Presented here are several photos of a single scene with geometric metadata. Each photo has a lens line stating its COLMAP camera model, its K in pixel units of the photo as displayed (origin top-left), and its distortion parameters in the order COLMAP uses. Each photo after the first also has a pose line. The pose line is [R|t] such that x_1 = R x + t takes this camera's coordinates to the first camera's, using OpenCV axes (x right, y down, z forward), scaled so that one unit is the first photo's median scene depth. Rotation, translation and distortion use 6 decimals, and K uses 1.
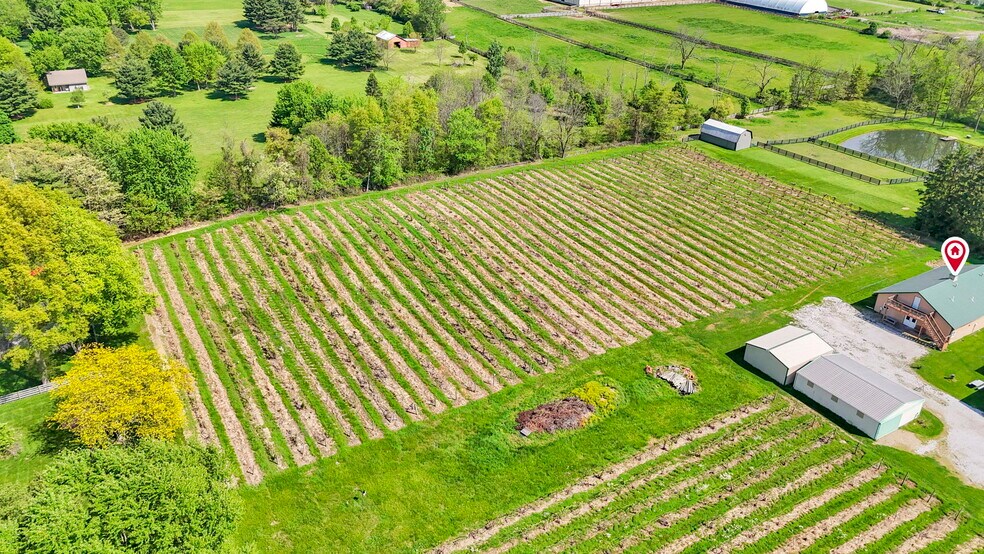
lens RADIAL K [[716.6, 0, 487.9], [0, 716.6, 279.6], [0, 0, 1]] dist [0.107077, -0.137989]
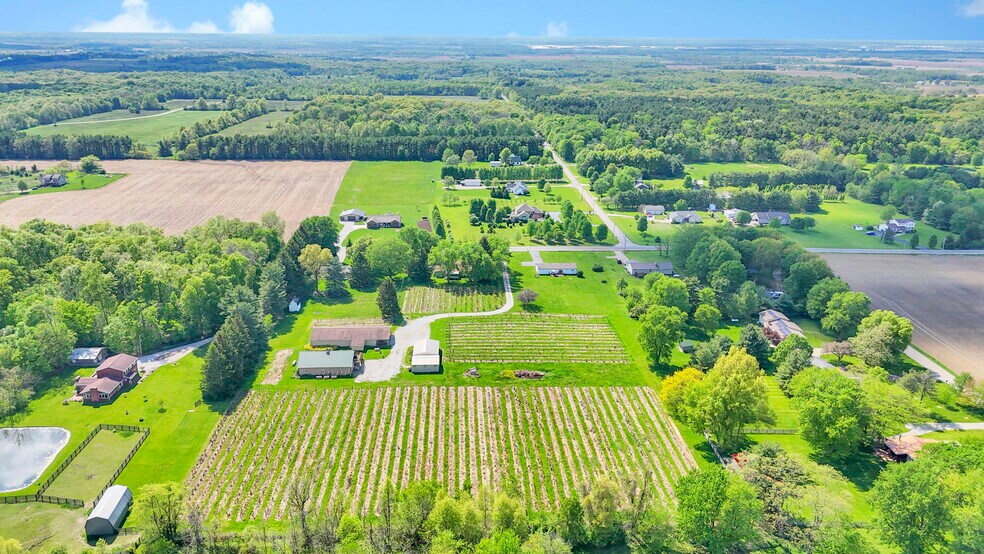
lens RADIAL K [[716.6, 0, 487.9], [0, 716.6, 279.6], [0, 0, 1]] dist [0.107077, -0.137989]
pose [[-0.880888, -0.174157, 0.440120, -0.575580], [0.204038, 0.699299, 0.685091, -1.242249], [-0.427089, 0.693289, -0.580469, 1.526840]]
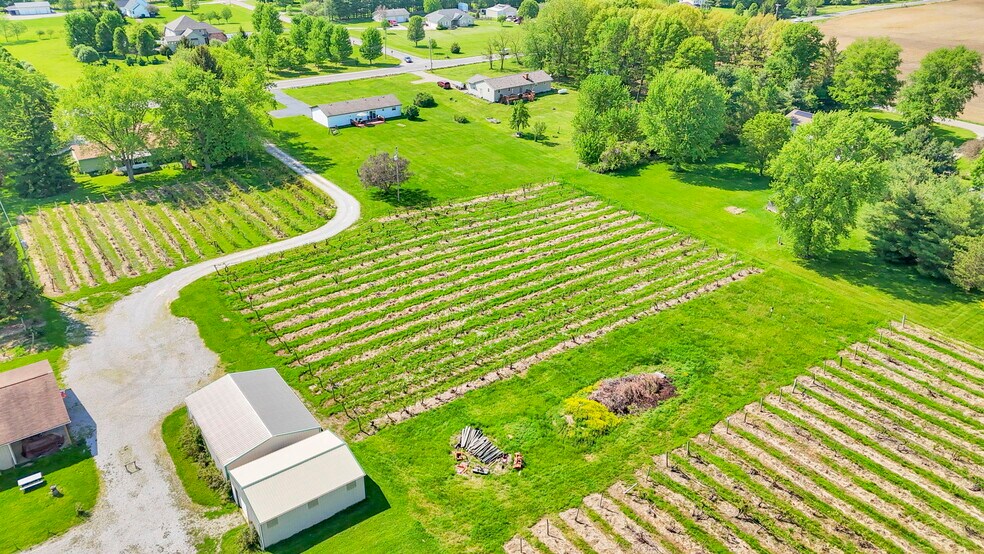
lens RADIAL K [[723.8, 0, 485.6], [0, 723.8, 274.9], [0, 0, 1]] dist [0.062431, -0.040131]
pose [[-0.995473, 0.020914, -0.092713, 0.219973], [-0.065197, 0.559521, 0.826248, -0.376776], [0.069155, 0.828553, -0.555624, 0.865573]]
